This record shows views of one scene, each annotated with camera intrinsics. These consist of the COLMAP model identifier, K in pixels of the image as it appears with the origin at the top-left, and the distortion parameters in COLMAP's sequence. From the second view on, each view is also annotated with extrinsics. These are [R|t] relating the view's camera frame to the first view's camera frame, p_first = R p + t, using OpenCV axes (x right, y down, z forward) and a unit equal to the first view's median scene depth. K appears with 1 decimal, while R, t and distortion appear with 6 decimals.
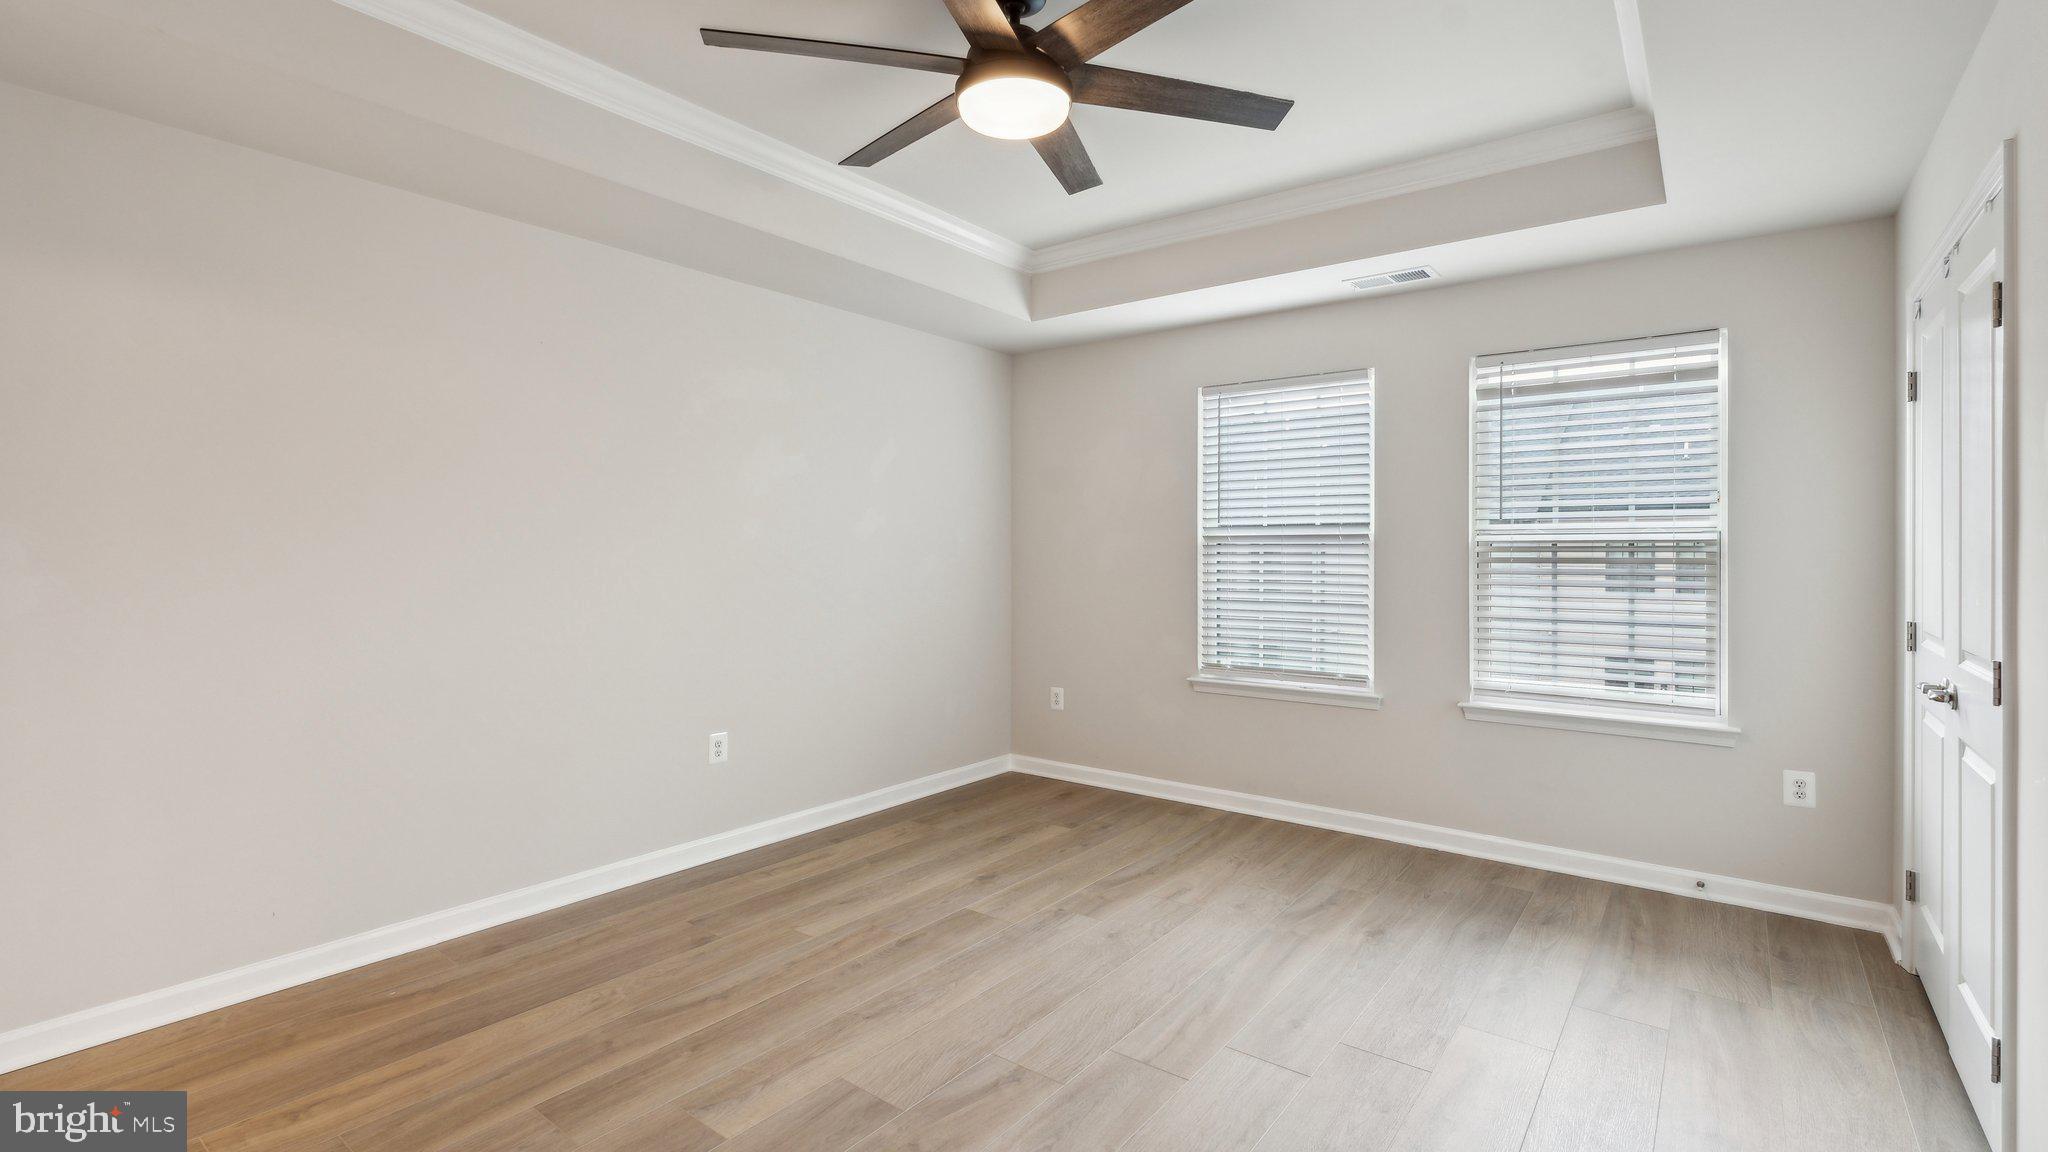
lens RADIAL K [[907.9, 0, 1018.5], [0, 907.9, 557.5], [0, 0, 1]] dist [-0.003611, 0.001141]
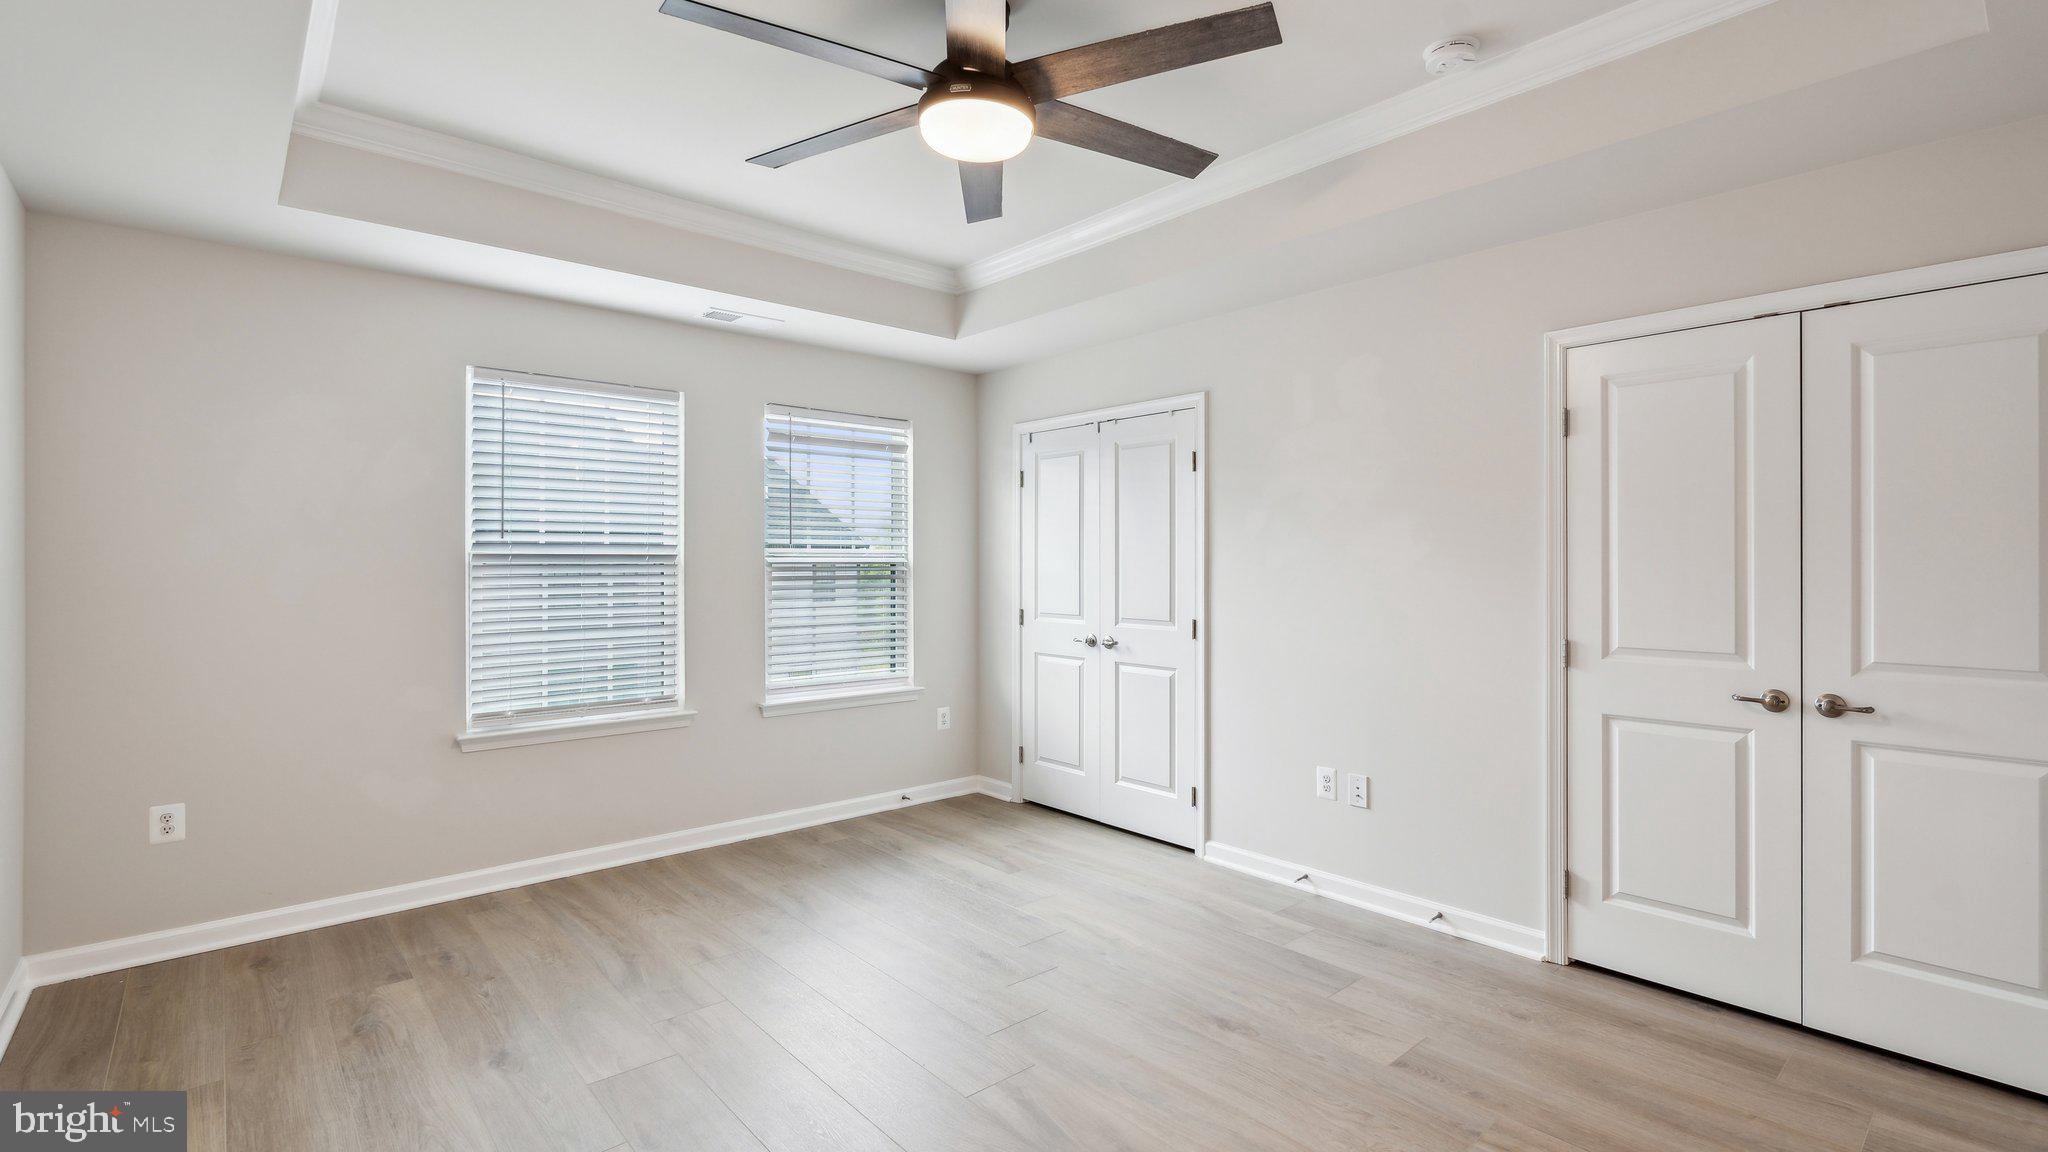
lens RADIAL K [[907.9, 0, 1030.8], [0, 907.9, 570.3], [0, 0, 1]] dist [-0.003611, 0.001141]
pose [[0.201968, -0.002455, 0.979389, -0.569017], [0.013774, 0.999905, -0.000334, -0.002644], [-0.979295, 0.013558, 0.201983, 0.440669]]
